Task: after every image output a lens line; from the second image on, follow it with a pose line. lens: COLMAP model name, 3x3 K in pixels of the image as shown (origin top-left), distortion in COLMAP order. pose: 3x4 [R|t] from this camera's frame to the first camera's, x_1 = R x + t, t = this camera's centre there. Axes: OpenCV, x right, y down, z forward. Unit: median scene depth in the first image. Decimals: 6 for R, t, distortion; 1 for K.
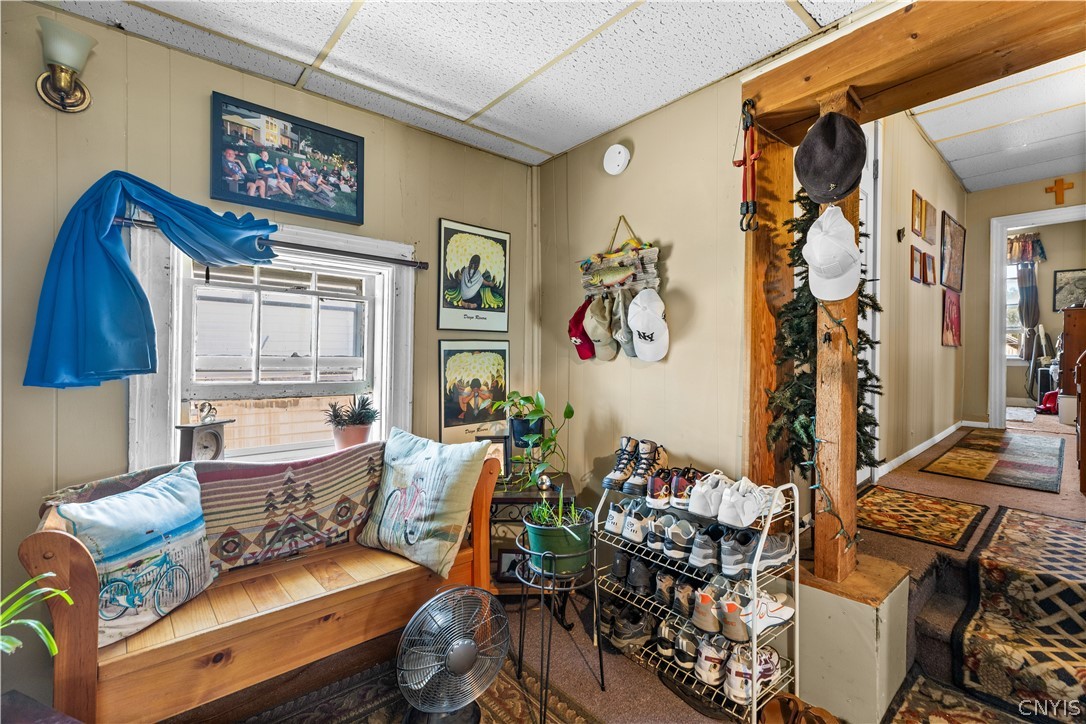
lens RADIAL K [[472.2, 0, 548.0], [0, 472.2, 355.3], [0, 0, 1]] dist [0.000795, -0.000096]
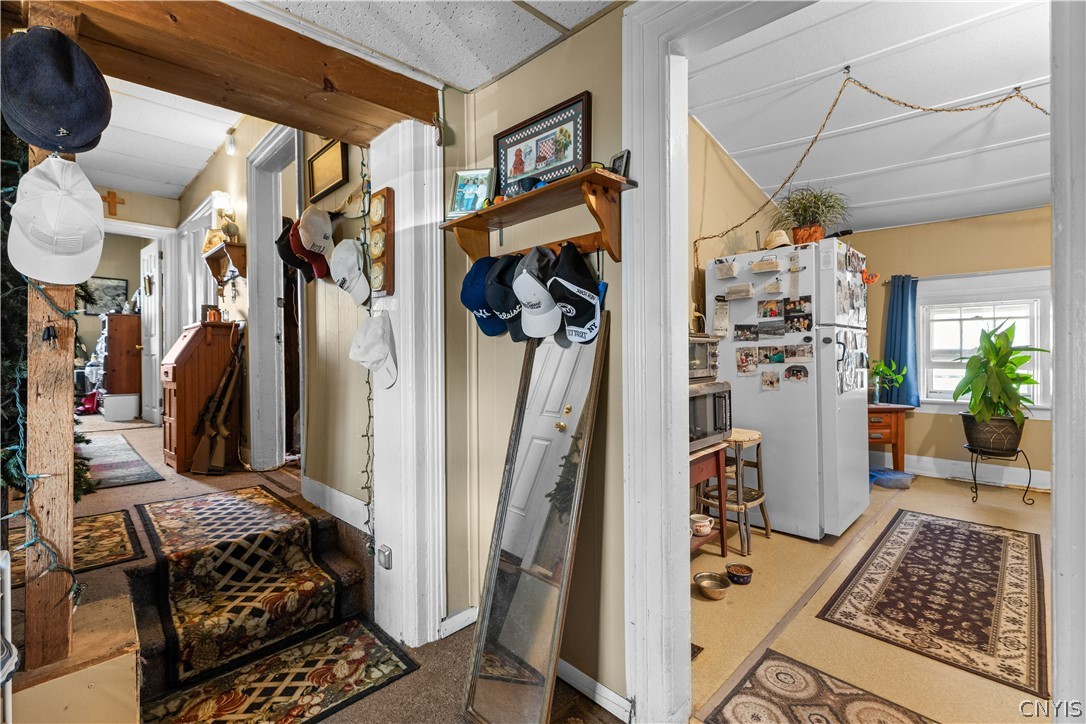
lens RADIAL K [[480.7, 0, 549.1], [0, 480.7, 356.2], [0, 0, 1]] dist [0.004546, 0.000147]
pose [[-0.054034, -0.004515, 0.998529, -0.184466], [0.007556, 0.999959, 0.004931, 0.000180], [-0.998510, 0.007812, -0.053998, 0.244680]]
